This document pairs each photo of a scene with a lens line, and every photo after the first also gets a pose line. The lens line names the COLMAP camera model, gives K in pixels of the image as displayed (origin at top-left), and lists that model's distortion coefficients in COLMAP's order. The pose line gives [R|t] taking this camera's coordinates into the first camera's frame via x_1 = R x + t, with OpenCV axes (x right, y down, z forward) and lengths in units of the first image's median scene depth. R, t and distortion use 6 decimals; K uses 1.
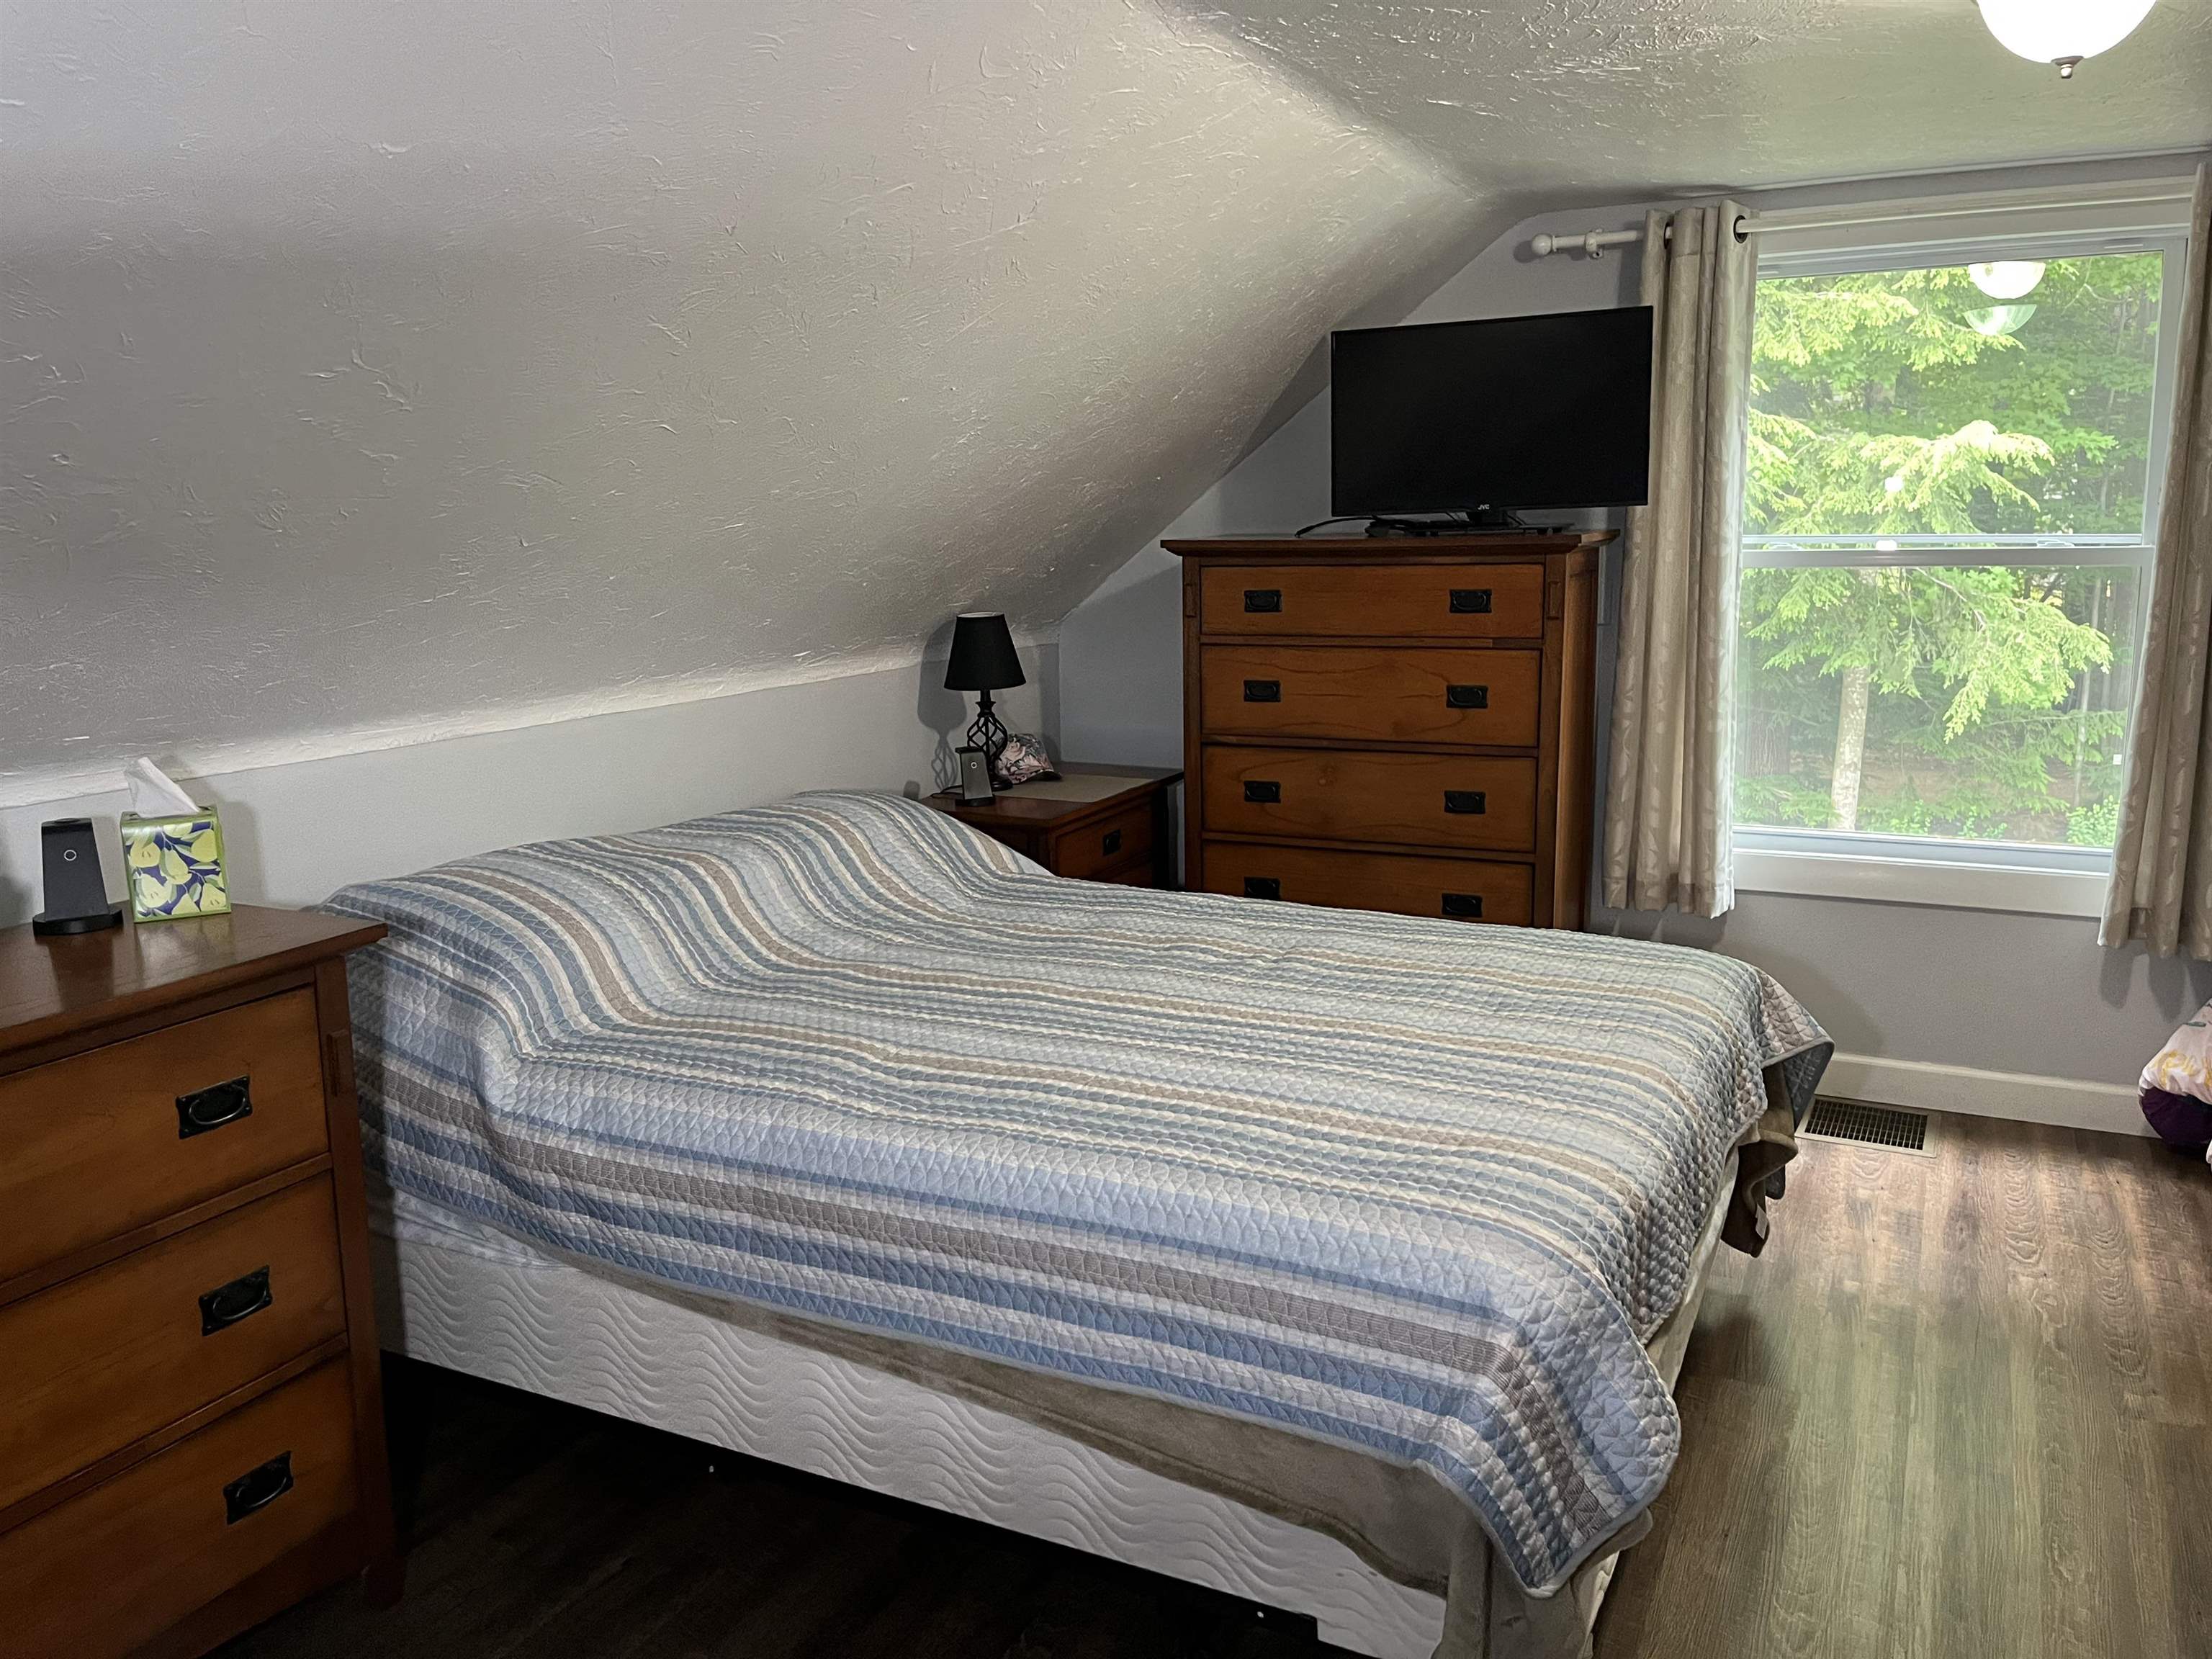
lens RADIAL K [[1675.9, 0, 1114.9], [0, 1675.9, 830.1], [0, 0, 1]] dist [0.050342, -0.069225]
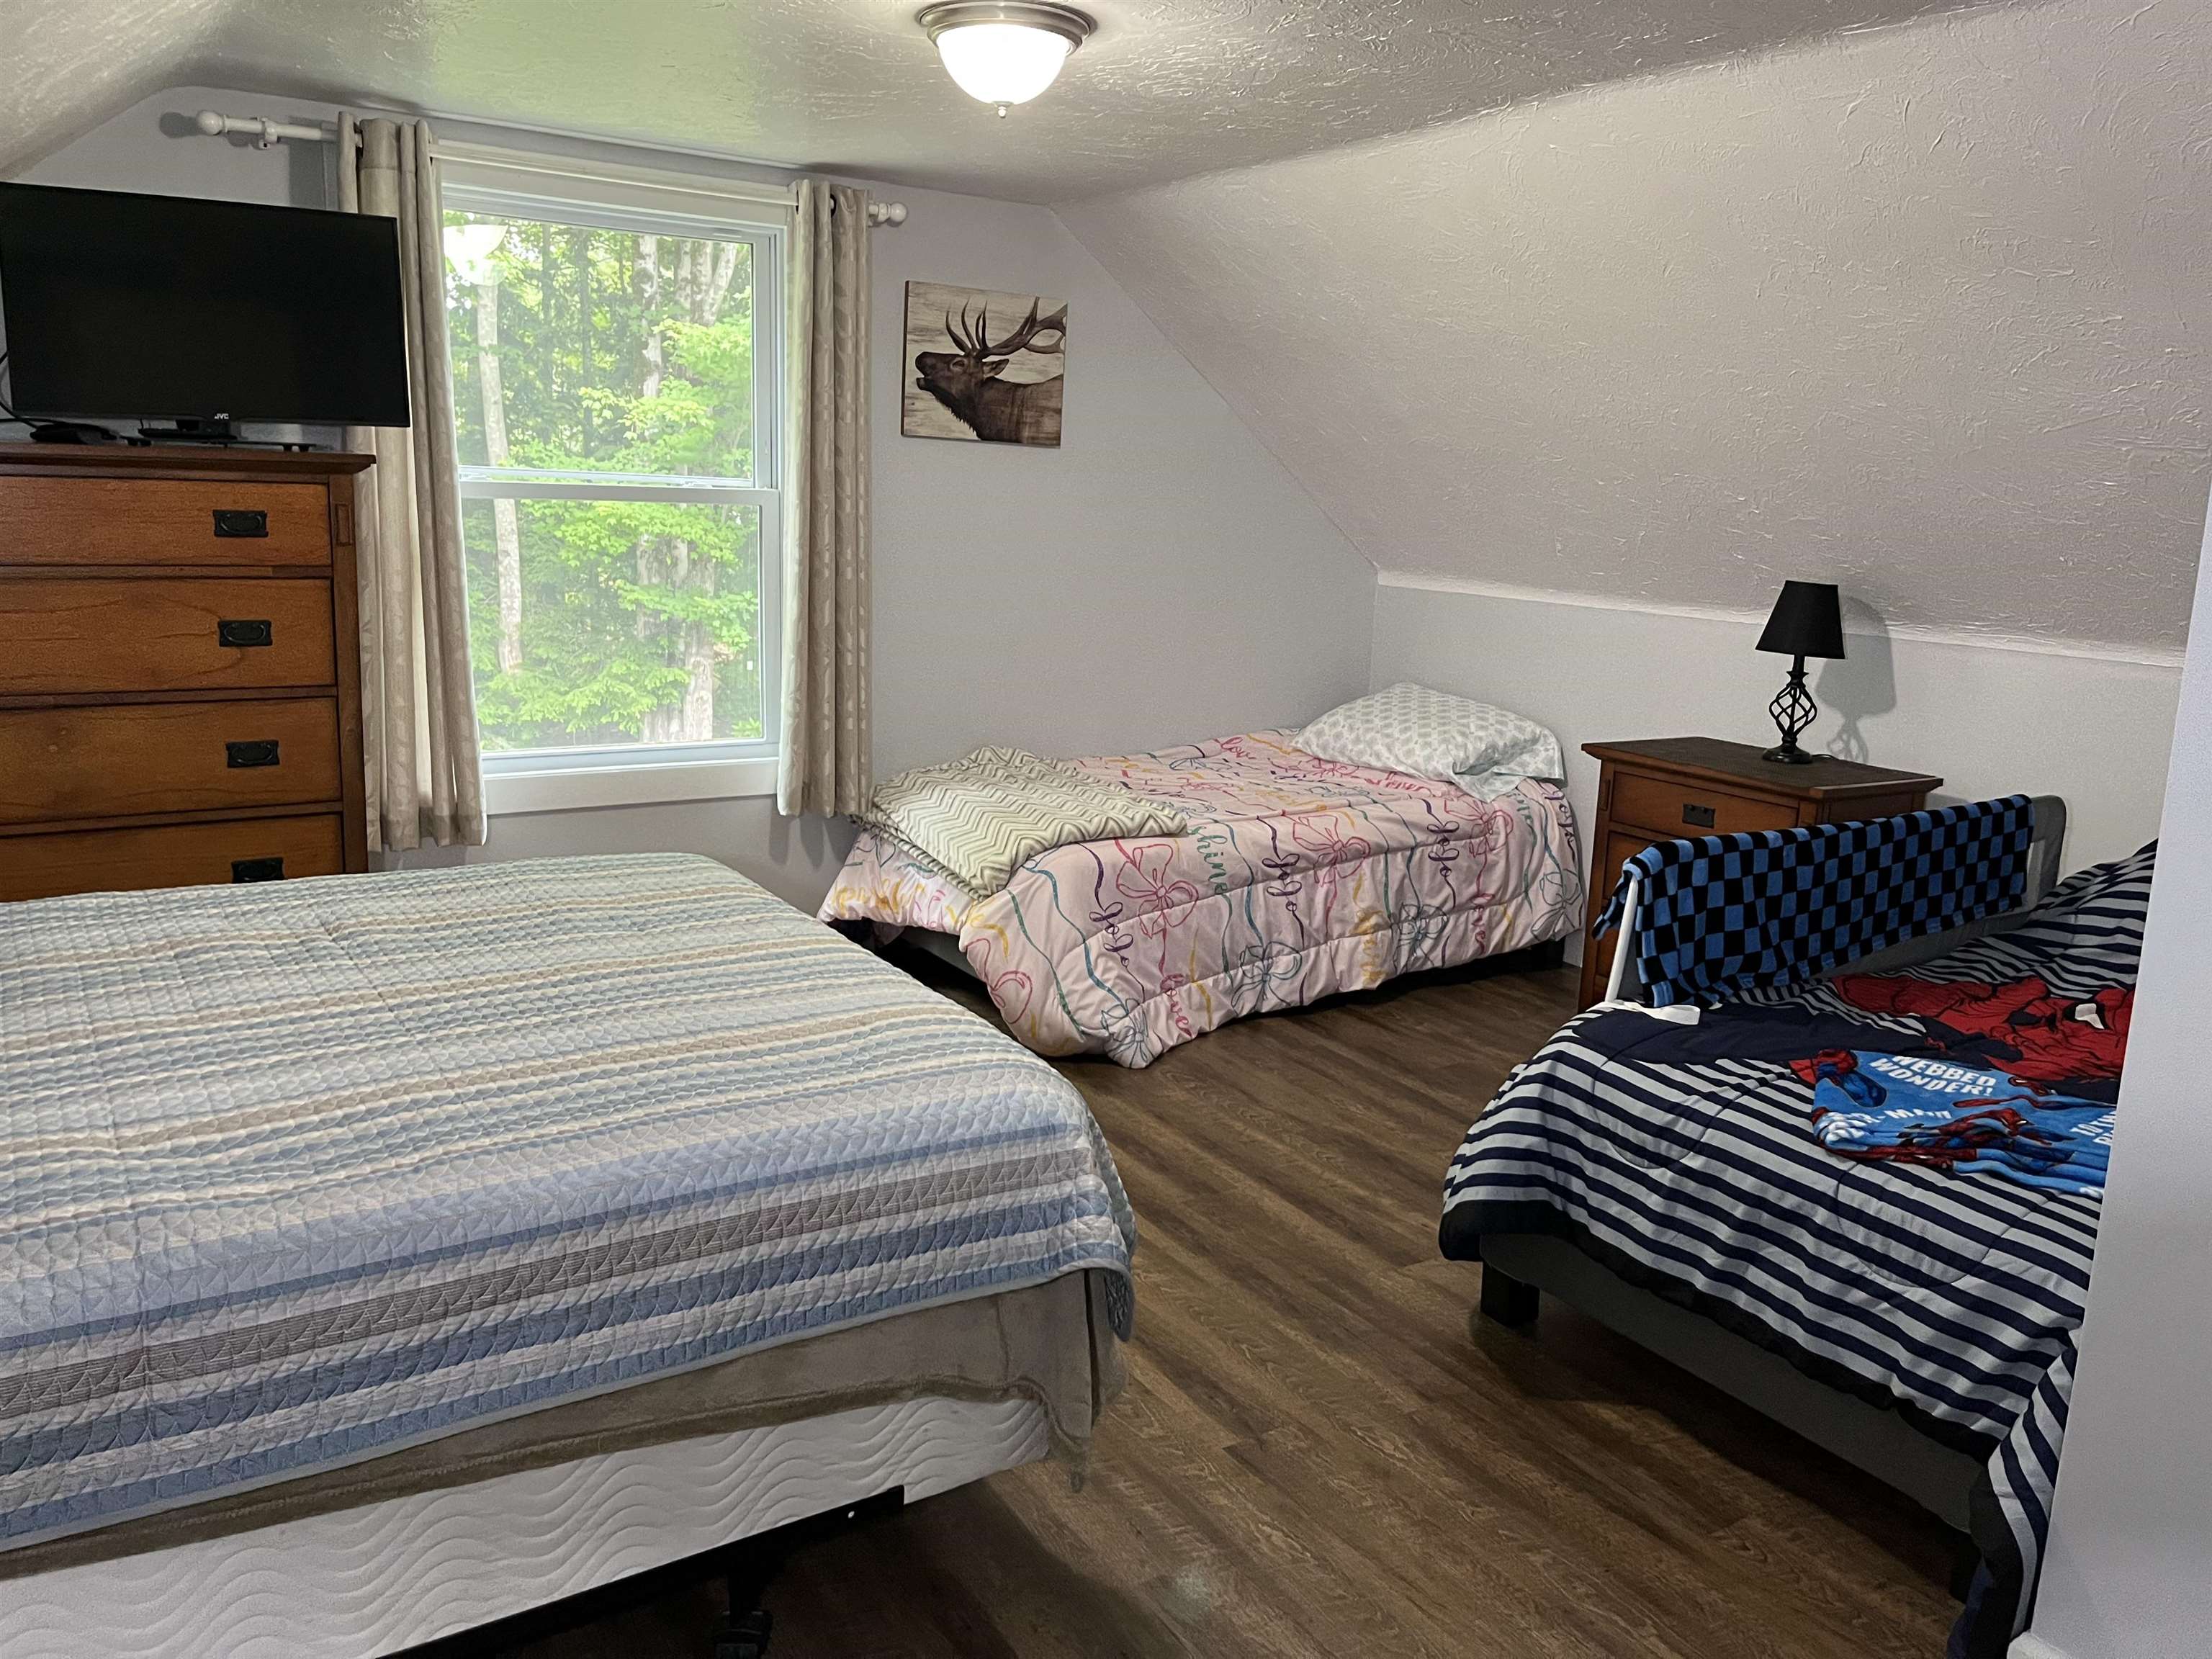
lens RADIAL K [[1675.9, 0, 1100.5], [0, 1675.9, 825.7], [0, 0, 1]] dist [0.050342, -0.069225]
pose [[0.504867, -0.139274, 0.851887, -0.473045], [0.114720, 0.988969, 0.093697, -0.016536], [-0.855540, 0.050424, 0.515276, 0.241074]]
